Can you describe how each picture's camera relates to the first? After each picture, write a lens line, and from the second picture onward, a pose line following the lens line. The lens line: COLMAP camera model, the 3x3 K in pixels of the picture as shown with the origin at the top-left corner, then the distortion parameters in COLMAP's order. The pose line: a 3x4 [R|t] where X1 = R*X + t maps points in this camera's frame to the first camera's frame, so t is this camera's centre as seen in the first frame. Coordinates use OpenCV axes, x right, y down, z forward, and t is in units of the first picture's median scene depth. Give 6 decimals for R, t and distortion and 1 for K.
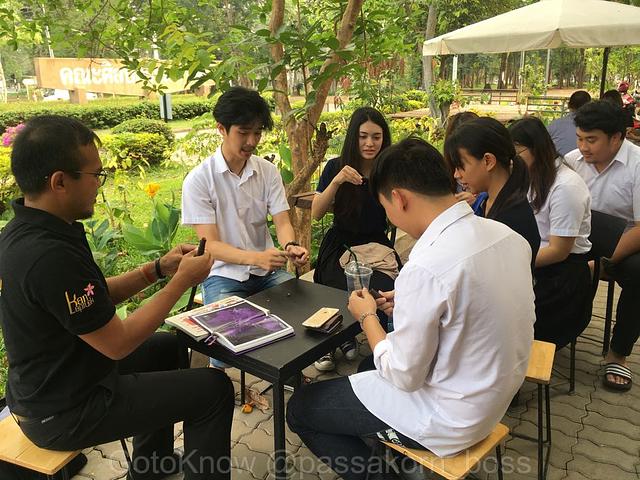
lens RADIAL K [[529.4, 0, 312.0], [0, 529.4, 242.6], [0, 0, 1]] dist [0.062336, -0.100642]
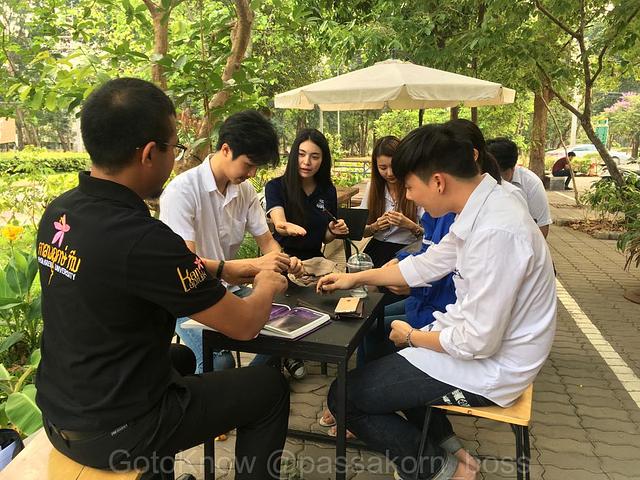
lens RADIAL K [[531.1, 0, 312.2], [0, 531.1, 239.2], [0, 0, 1]] dist [0.058114, -0.094000]
pose [[0.931737, -0.037971, 0.361142, -0.449799], [0.084397, 0.989929, -0.113659, 0.142801], [-0.353189, 0.136379, 0.925558, 0.086130]]
